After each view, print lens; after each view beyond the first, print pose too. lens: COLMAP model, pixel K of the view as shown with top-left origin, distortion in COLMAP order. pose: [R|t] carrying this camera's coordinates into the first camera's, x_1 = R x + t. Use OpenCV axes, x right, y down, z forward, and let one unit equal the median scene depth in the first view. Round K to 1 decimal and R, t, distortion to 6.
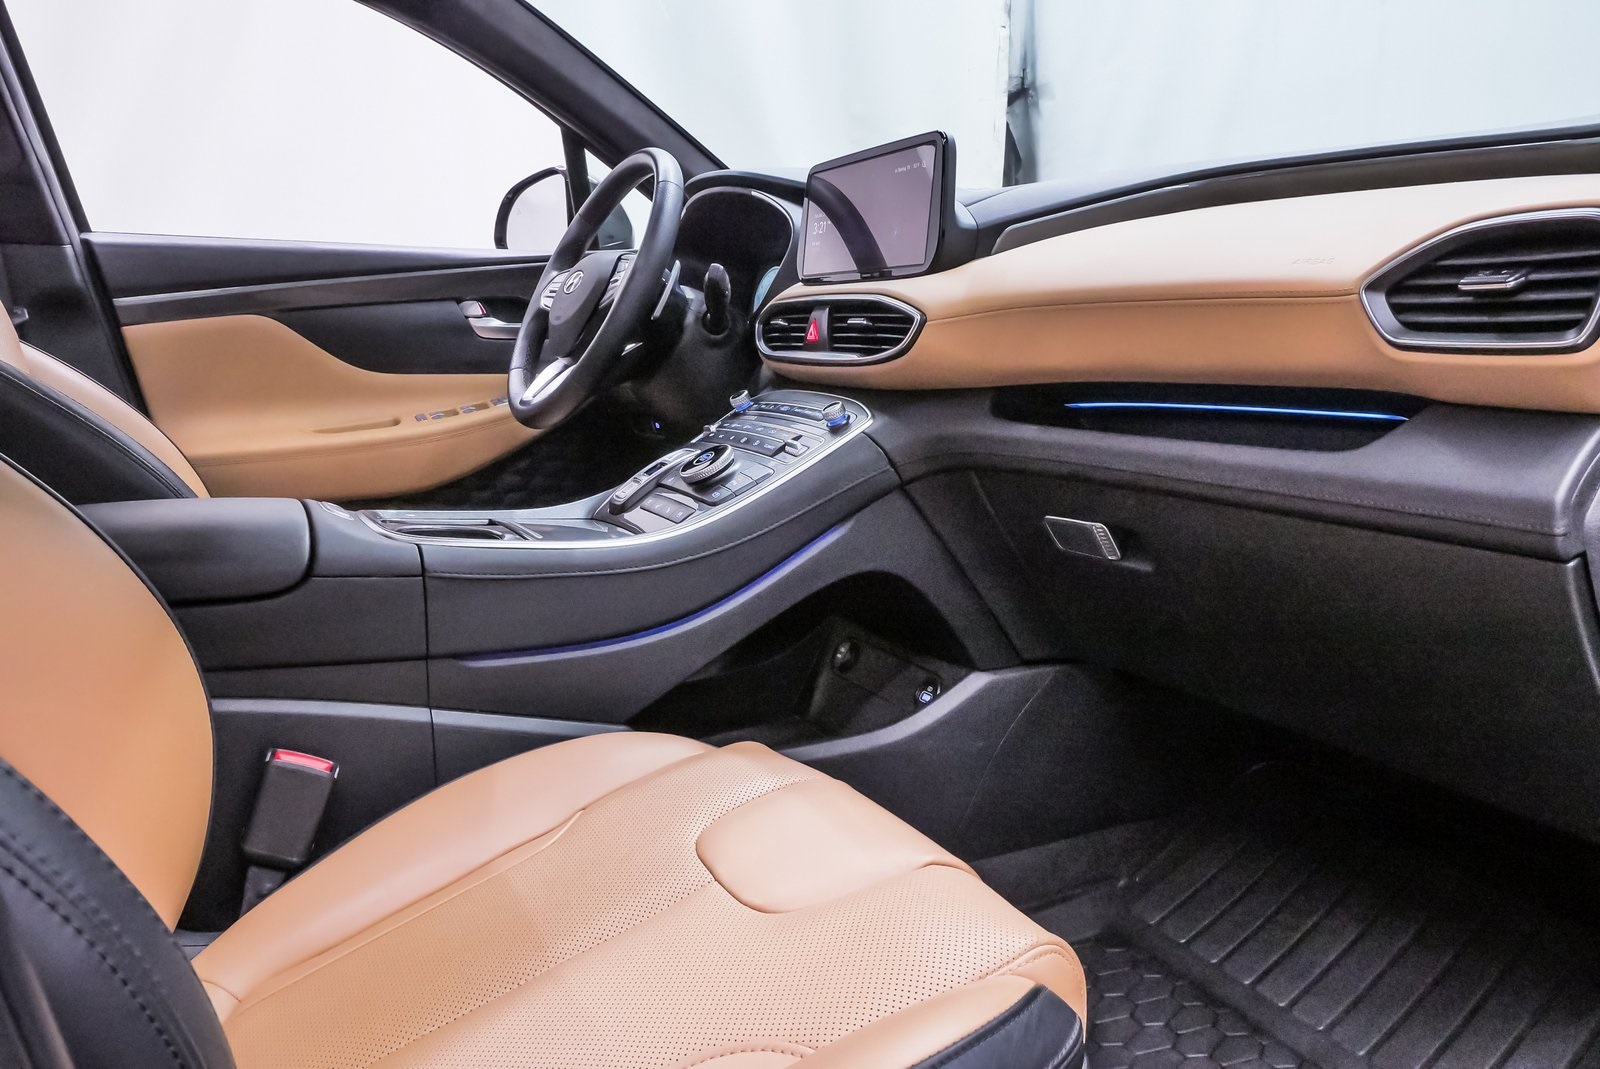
lens RADIAL K [[1161.4, 0, 800.0], [0, 1161.4, 534.5], [0, 0, 1]] dist [-0.048355, 0.024361]
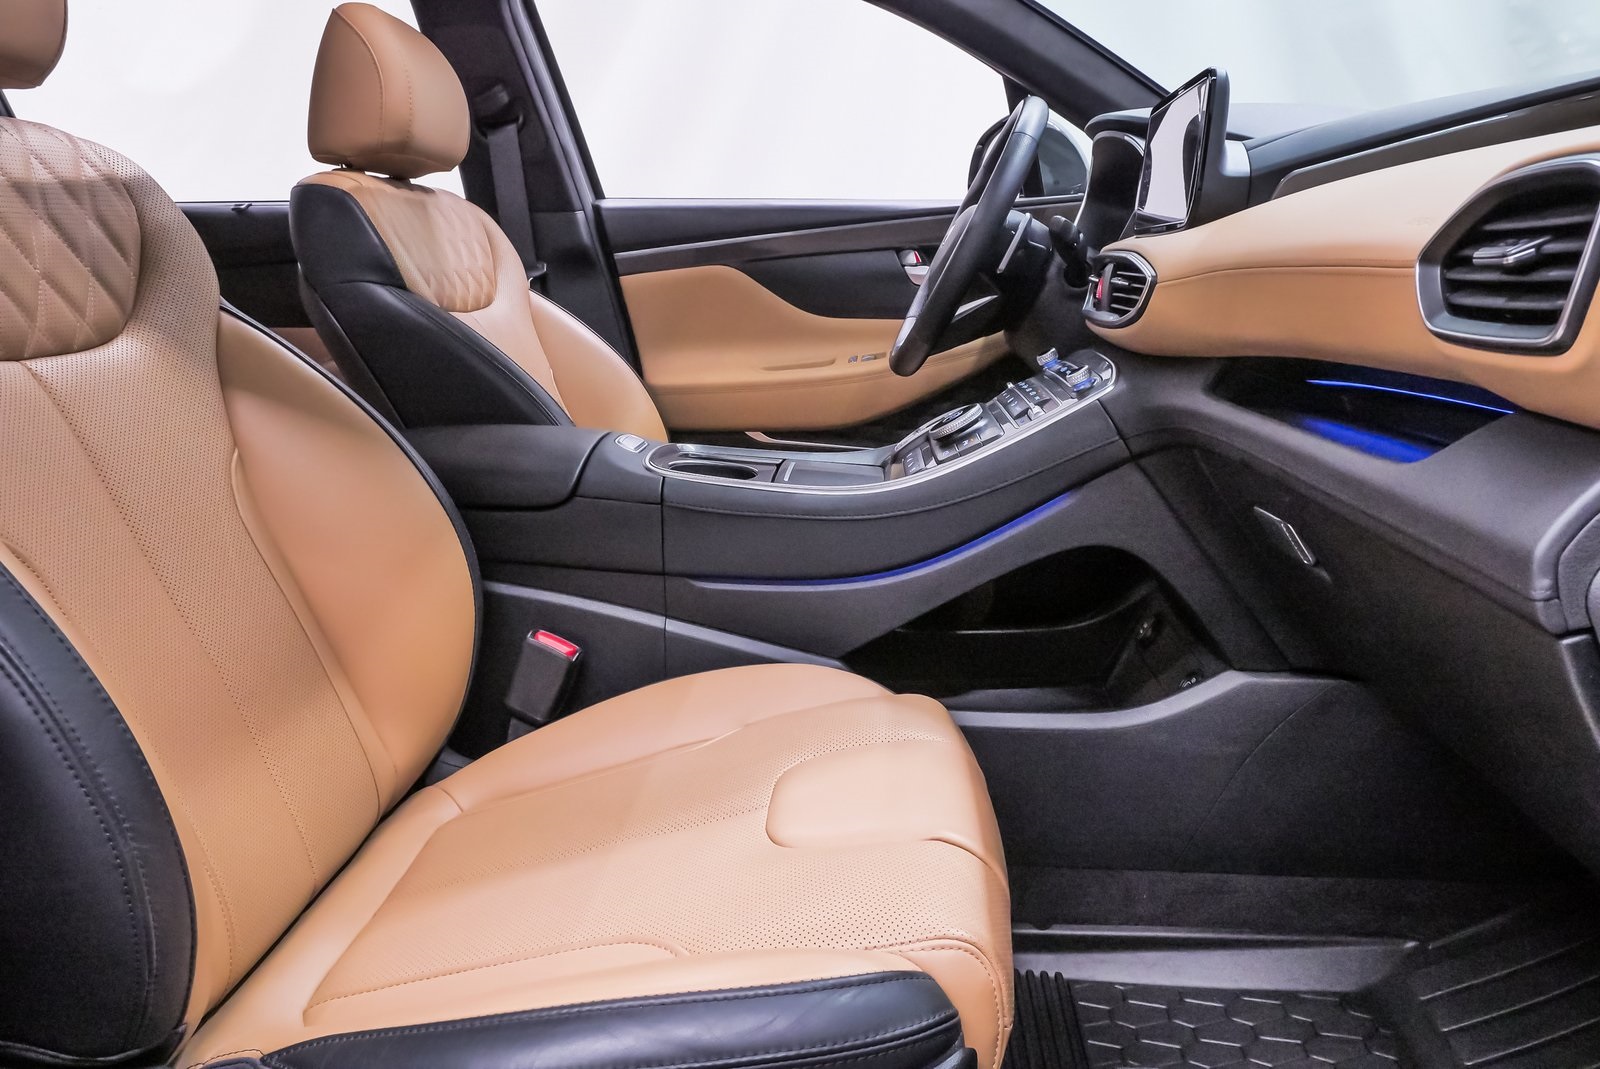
lens RADIAL K [[1161.4, 0, 800.0], [0, 1161.4, 534.5], [0, 0, 1]] dist [-0.048355, 0.024361]
pose [[0.847518, 0.112481, -0.518712, 0.354873], [-0.082652, 0.993333, 0.080357, -0.034341], [0.524292, -0.025232, 0.851165, 0.063845]]
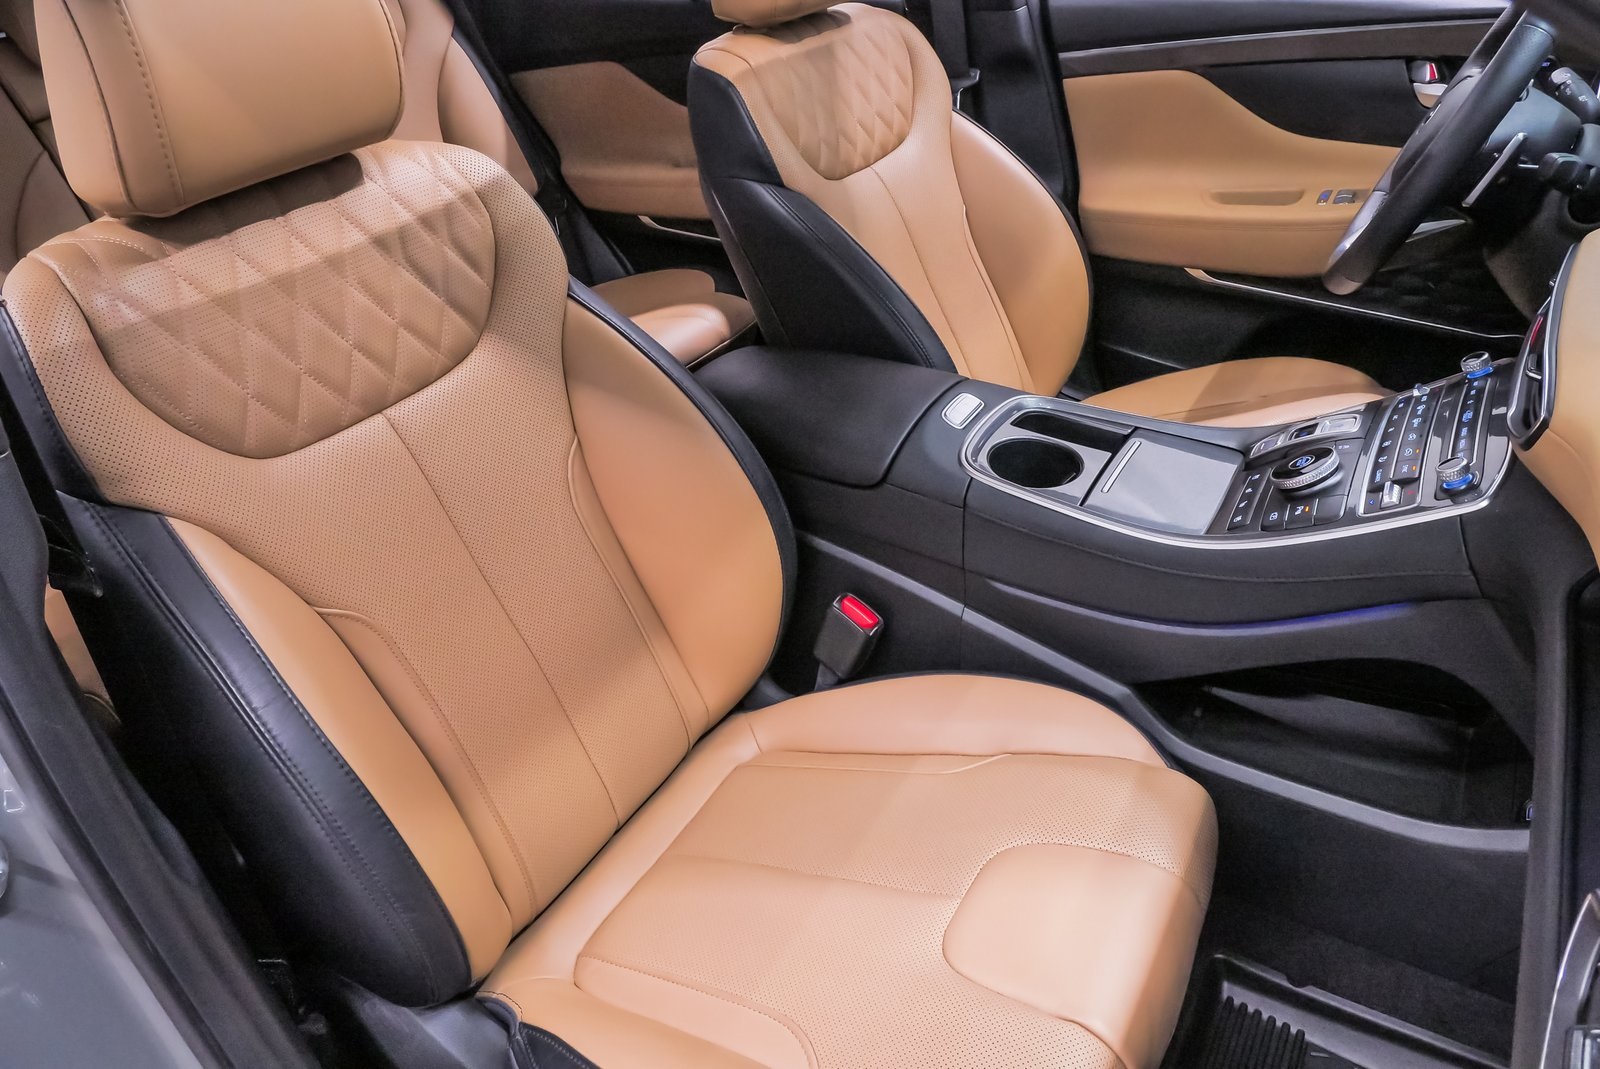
lens RADIAL K [[1161.4, 0, 800.0], [0, 1161.4, 534.5], [0, 0, 1]] dist [-0.048355, 0.024361]
pose [[0.519670, 0.414198, -0.747250, 0.403117], [-0.075378, 0.893441, 0.442810, -0.383012], [0.851035, -0.173789, 0.495516, 0.249641]]
